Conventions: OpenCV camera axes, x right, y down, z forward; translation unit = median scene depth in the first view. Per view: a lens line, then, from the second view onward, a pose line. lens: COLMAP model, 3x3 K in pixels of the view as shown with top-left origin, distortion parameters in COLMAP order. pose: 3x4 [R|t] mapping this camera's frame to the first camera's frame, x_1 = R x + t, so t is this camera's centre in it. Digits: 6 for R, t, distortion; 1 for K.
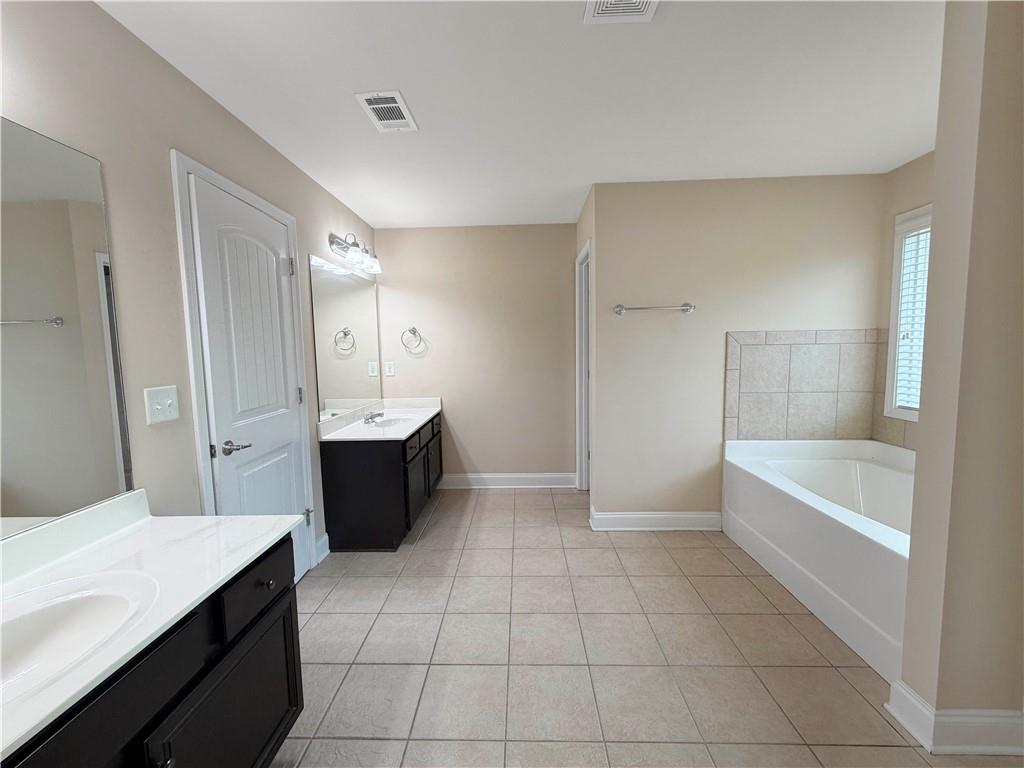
lens RADIAL K [[409.5, 0, 513.3], [0, 409.5, 384.6], [0, 0, 1]] dist [0.001812, 0.000145]
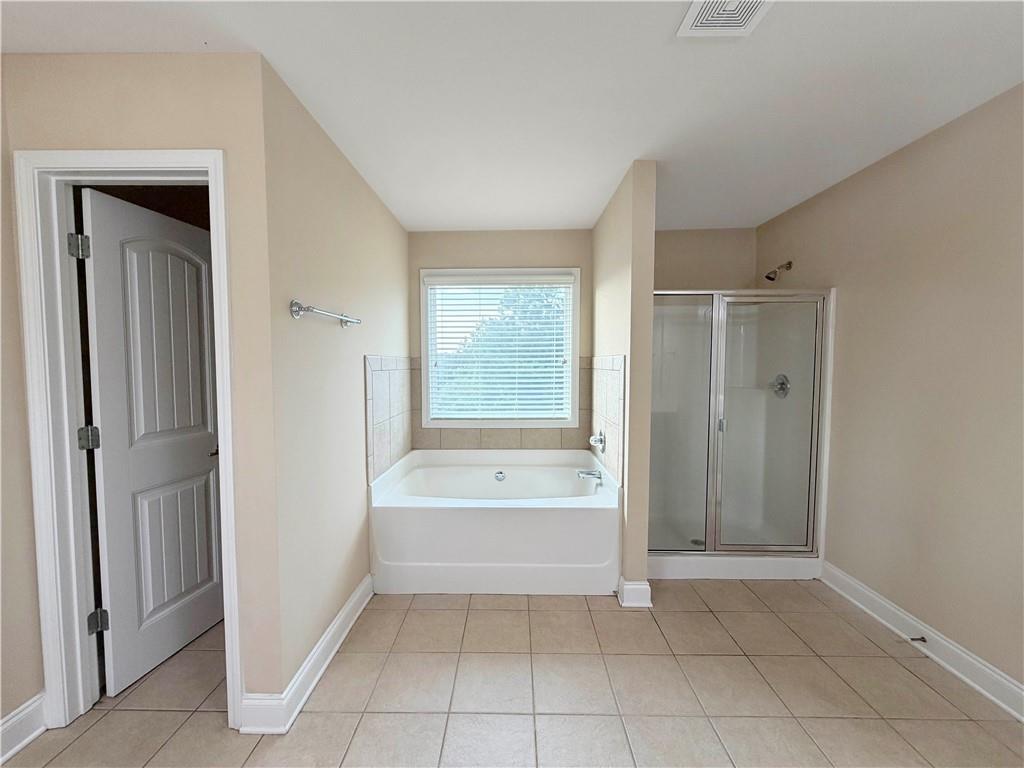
lens RADIAL K [[409.5, 0, 511.7], [0, 409.5, 383.1], [0, 0, 1]] dist [0.001812, 0.000145]
pose [[-0.017187, -0.034000, 0.999274, -0.338314], [0.078748, 0.996271, 0.035252, -0.082710], [-0.996746, 0.079297, -0.014445, 0.758144]]
